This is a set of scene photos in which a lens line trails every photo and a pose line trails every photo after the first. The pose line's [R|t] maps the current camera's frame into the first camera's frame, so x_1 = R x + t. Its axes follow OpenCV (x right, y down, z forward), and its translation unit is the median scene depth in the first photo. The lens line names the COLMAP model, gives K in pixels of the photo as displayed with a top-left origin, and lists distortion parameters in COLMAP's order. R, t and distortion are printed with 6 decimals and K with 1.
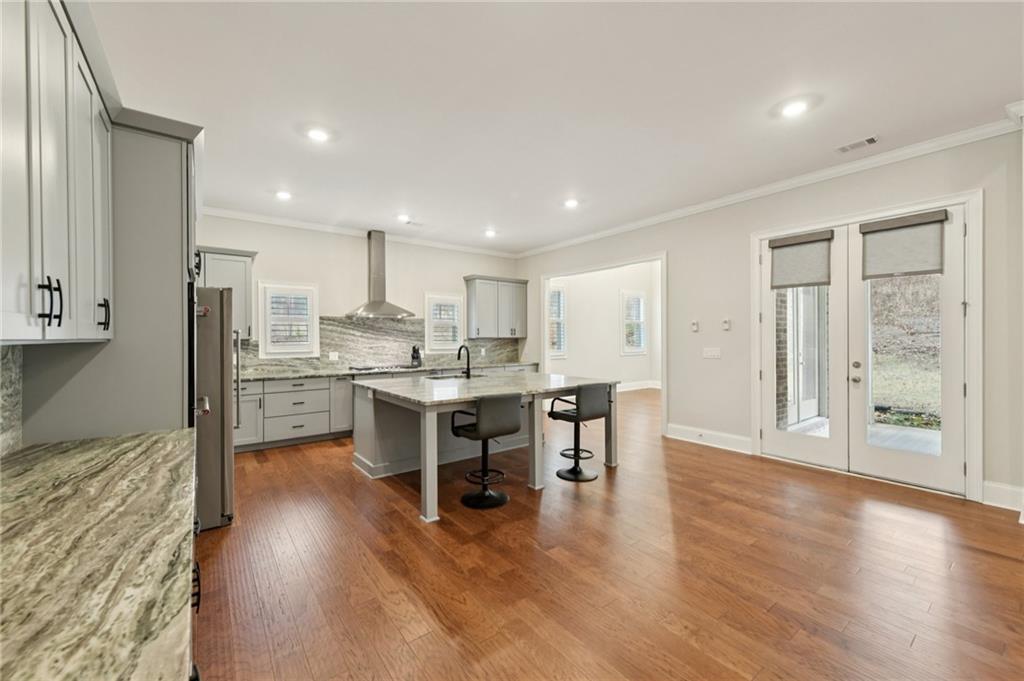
lens RADIAL K [[405.2, 0, 509.1], [0, 405.2, 340.6], [0, 0, 1]] dist [0.011226, -0.000822]
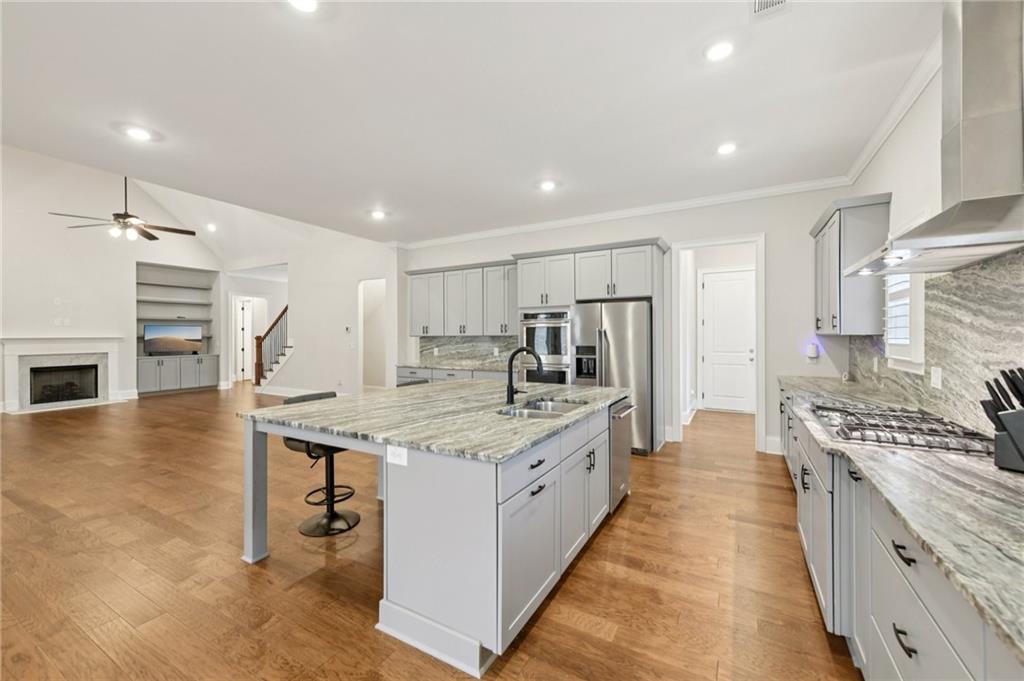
lens RADIAL K [[405.2, 0, 507.3], [0, 405.2, 336.9], [0, 0, 1]] dist [0.011226, -0.000822]
pose [[-0.917618, 0.010703, -0.397319, 0.112733], [0.006605, 0.999910, 0.011683, -0.008779], [0.397408, 0.008096, -0.917606, 1.258023]]
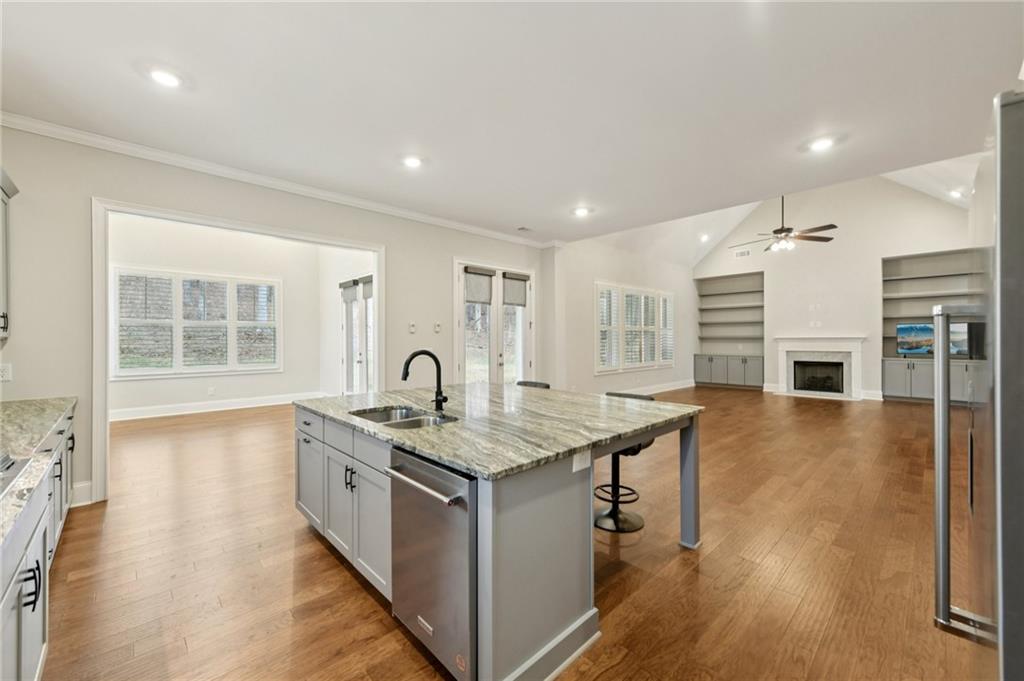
lens RADIAL K [[405.2, 0, 510.3], [0, 405.2, 338.1], [0, 0, 1]] dist [0.011226, -0.000822]
pose [[-0.115226, 0.005834, 0.993322, -0.543924], [0.009487, 0.999944, -0.004772, -0.001263], [-0.993294, 0.008874, -0.115275, 0.788324]]
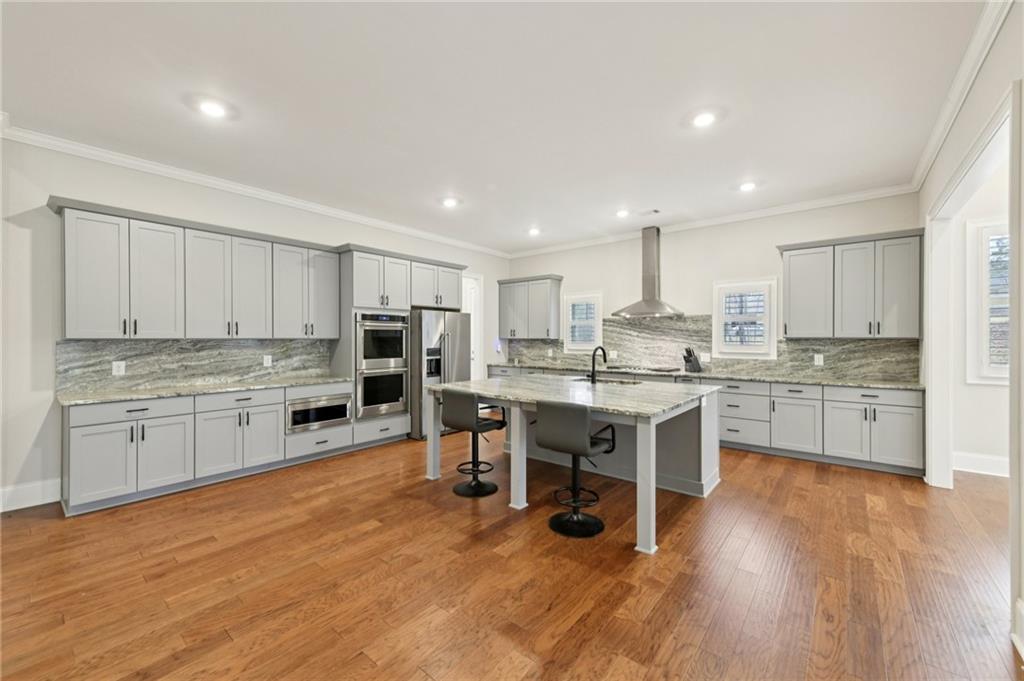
lens RADIAL K [[405.2, 0, 510.2], [0, 405.2, 337.1], [0, 0, 1]] dist [0.011226, -0.000822]
pose [[0.235231, 0.001497, -0.971938, 0.596398], [-0.007884, 0.999969, -0.000368, -0.005902], [0.971907, 0.007749, 0.235236, 0.494257]]
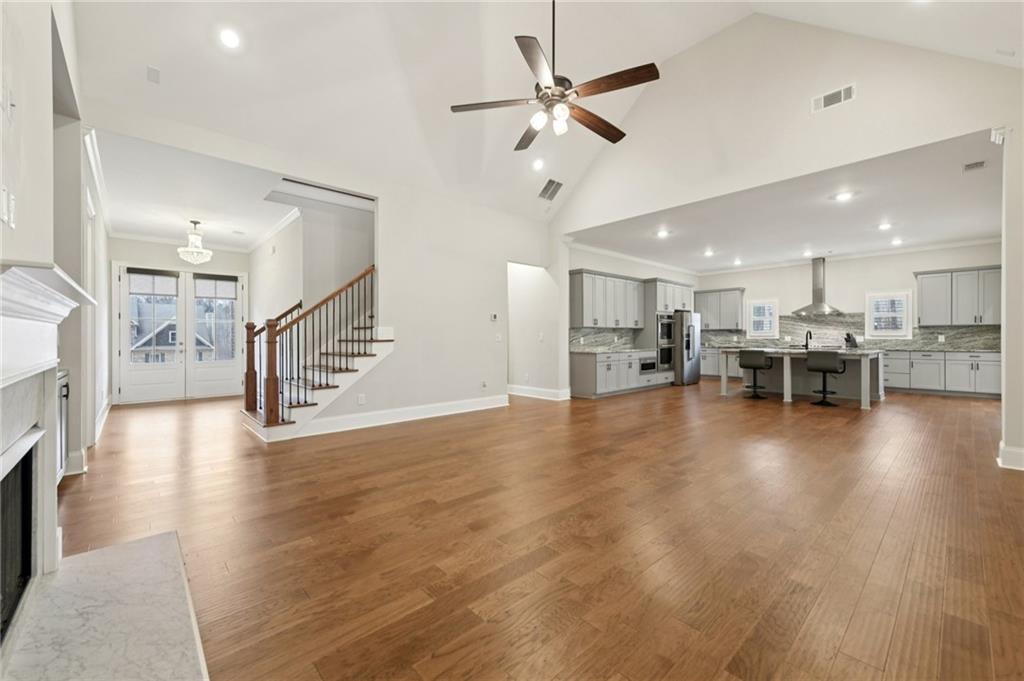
lens RADIAL K [[405.2, 0, 513.8], [0, 405.2, 336.9], [0, 0, 1]] dist [0.011226, -0.000822]
pose [[0.095051, 0.004840, -0.995461, 1.224657], [-0.003529, 0.999984, 0.004525, 0.029338], [0.995466, 0.003083, 0.095066, -0.329073]]
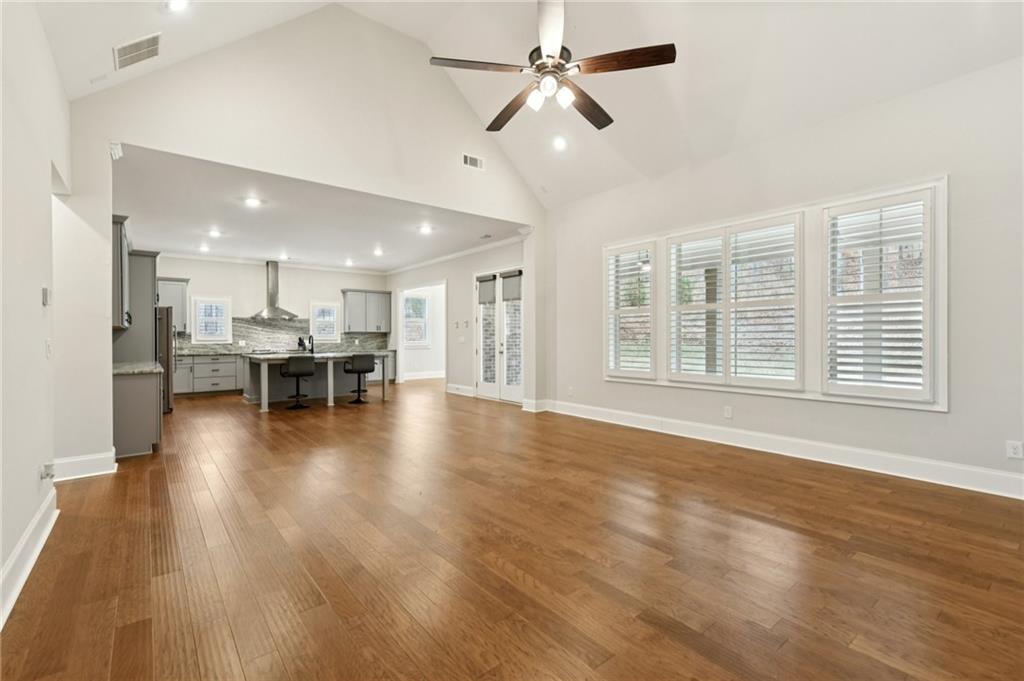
lens RADIAL K [[451.9, 0, 504.9], [0, 451.9, 340.5], [0, 0, 1]] dist [0.025897, -0.000593]
pose [[0.999816, 0.001712, 0.019116, 0.565066], [-0.001743, 0.999997, 0.001606, 0.025057], [-0.019113, -0.001639, 0.999816, -0.797752]]
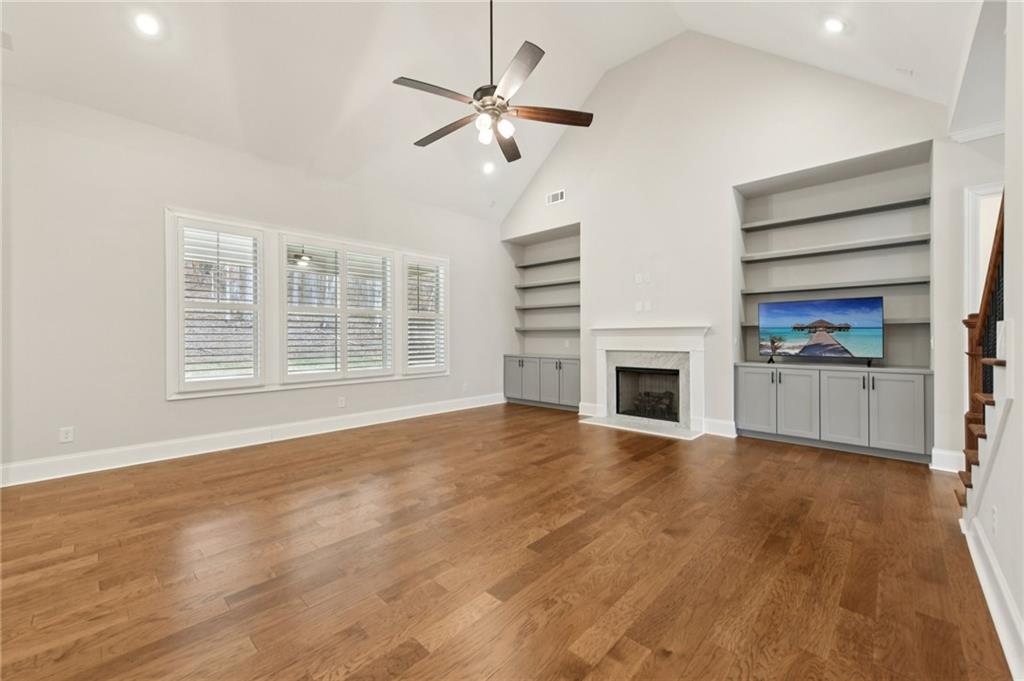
lens RADIAL K [[405.2, 0, 508.9], [0, 405.2, 338.5], [0, 0, 1]] dist [0.011226, -0.000822]
pose [[-0.167866, 0.000623, 0.985810, 0.034618], [0.008844, 0.999961, 0.000874, 0.022221], [-0.985770, 0.008865, -0.167865, -0.138860]]
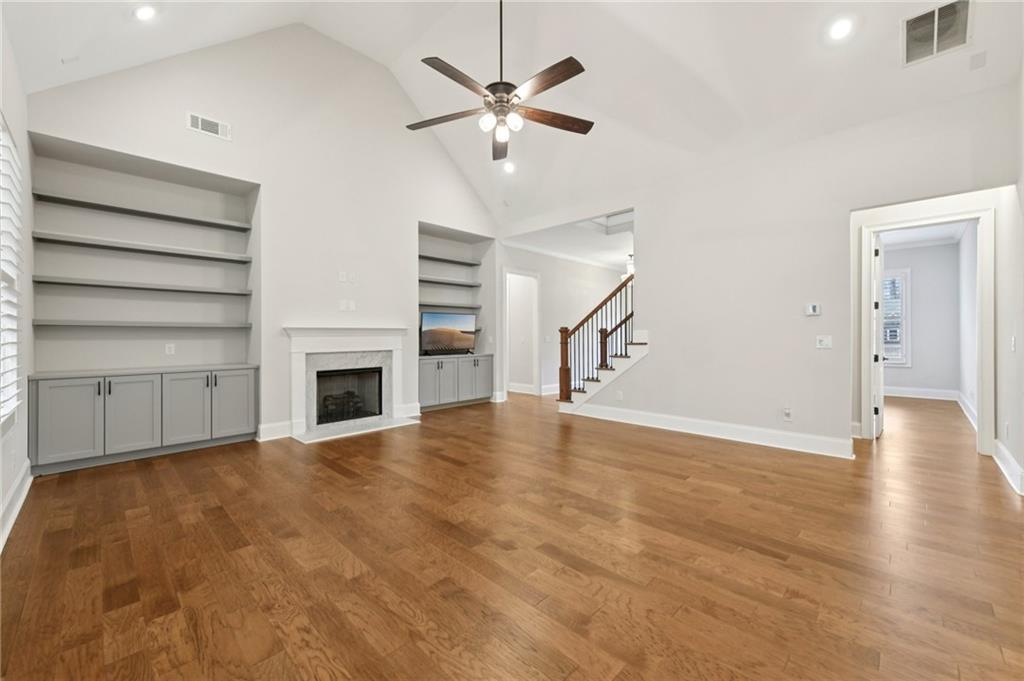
lens RADIAL K [[405.2, 0, 506.4], [0, 405.2, 335.4], [0, 0, 1]] dist [0.011226, -0.000822]
pose [[-0.990004, 0.008953, -0.140756, 0.713031], [0.008504, 0.999957, 0.003795, 0.017122], [0.140784, 0.002560, -0.990037, 0.376098]]
